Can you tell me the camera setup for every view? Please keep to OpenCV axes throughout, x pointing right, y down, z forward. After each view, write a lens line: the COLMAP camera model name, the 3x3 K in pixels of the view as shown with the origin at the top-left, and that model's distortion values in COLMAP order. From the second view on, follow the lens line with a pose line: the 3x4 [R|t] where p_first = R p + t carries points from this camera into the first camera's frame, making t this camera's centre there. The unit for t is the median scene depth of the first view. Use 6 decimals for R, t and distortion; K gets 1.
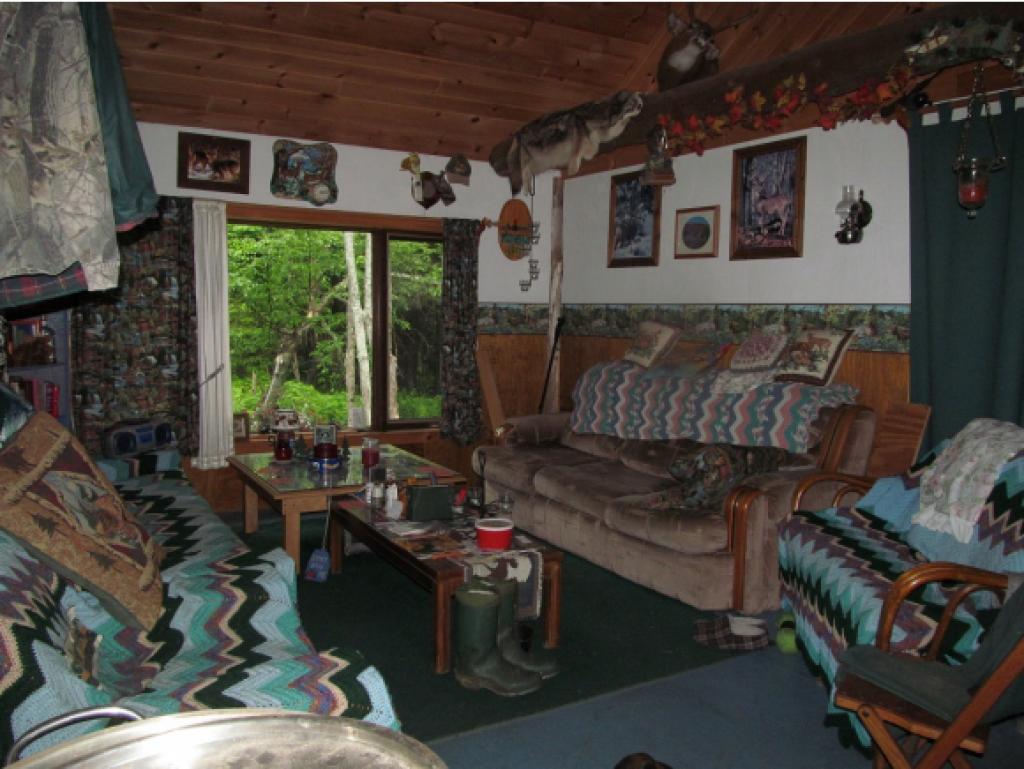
lens RADIAL K [[870.5, 0, 513.7], [0, 870.5, 388.7], [0, 0, 1]] dist [-0.012899, -0.016624]
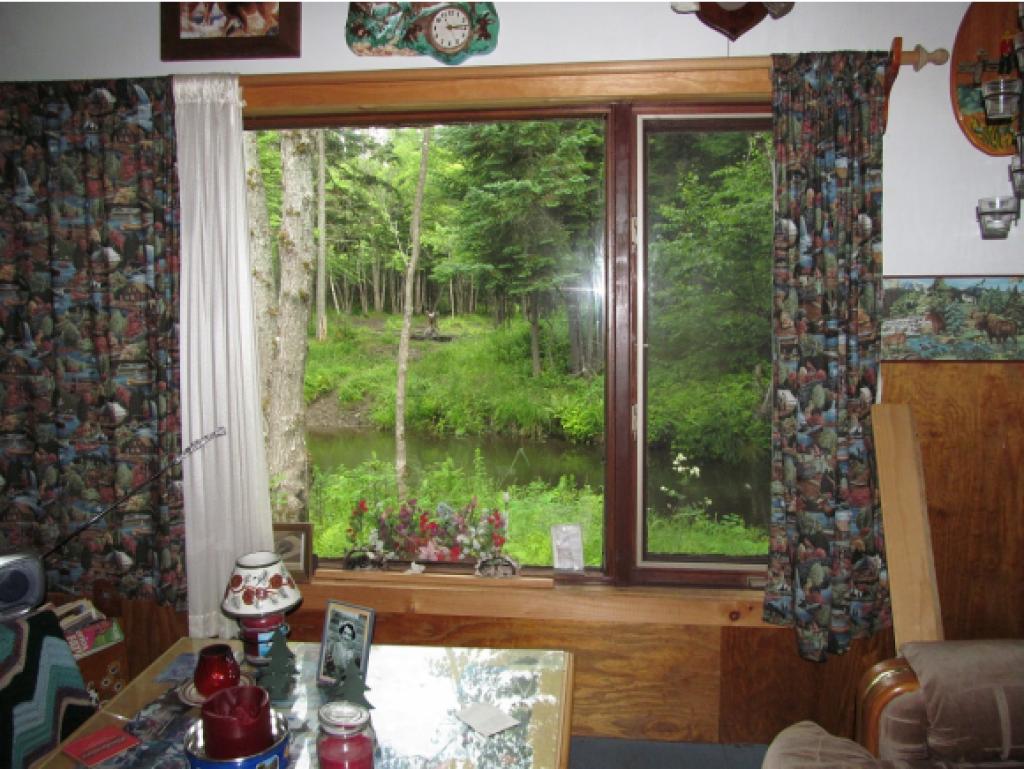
lens RADIAL K [[870.5, 0, 507.3], [0, 870.5, 386.6], [0, 0, 1]] dist [-0.012899, -0.016624]
pose [[0.794863, 0.040037, -0.605467, 0.068764], [-0.034492, 0.999189, 0.020791, -0.063142], [0.605808, 0.004358, 0.795599, 0.709697]]
